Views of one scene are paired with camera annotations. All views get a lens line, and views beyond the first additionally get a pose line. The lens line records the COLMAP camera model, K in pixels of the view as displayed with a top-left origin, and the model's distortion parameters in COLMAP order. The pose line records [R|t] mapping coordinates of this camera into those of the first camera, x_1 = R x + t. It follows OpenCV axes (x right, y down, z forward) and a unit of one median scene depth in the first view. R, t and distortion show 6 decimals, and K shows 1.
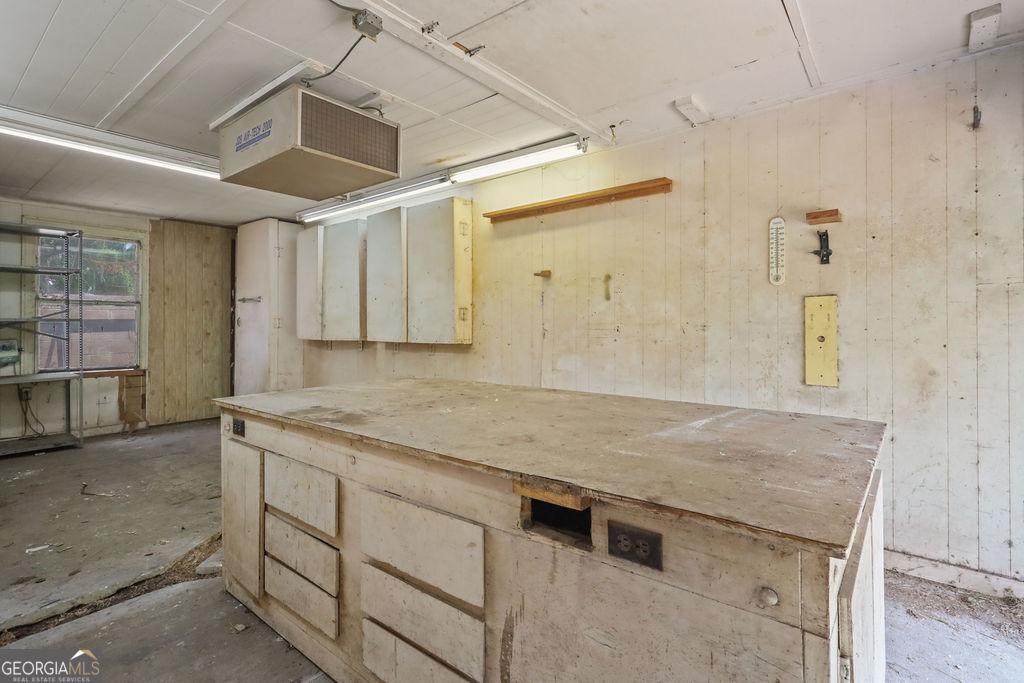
lens RADIAL K [[487.5, 0, 510.7], [0, 487.5, 330.8], [0, 0, 1]] dist [0.002958, 0.000652]
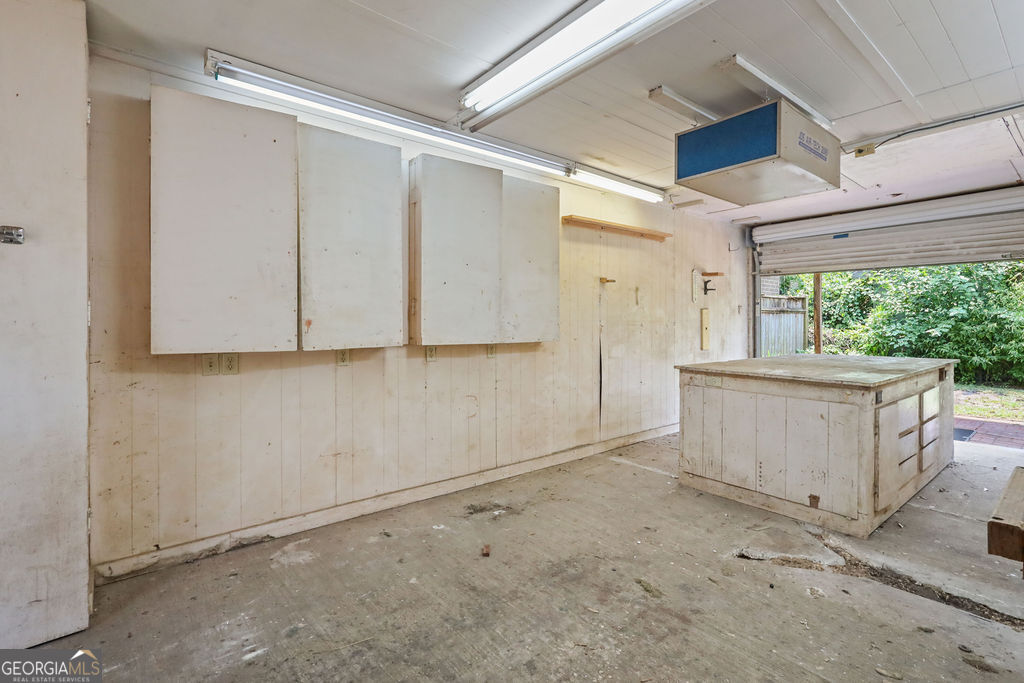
lens RADIAL K [[487.5, 0, 511.8], [0, 487.5, 332.8], [0, 0, 1]] dist [0.002958, 0.000652]
pose [[0.197462, -0.017153, 0.980161, -0.899117], [0.012179, 0.999813, 0.015043, -0.004215], [-0.980235, 0.008967, 0.197634, 0.750090]]
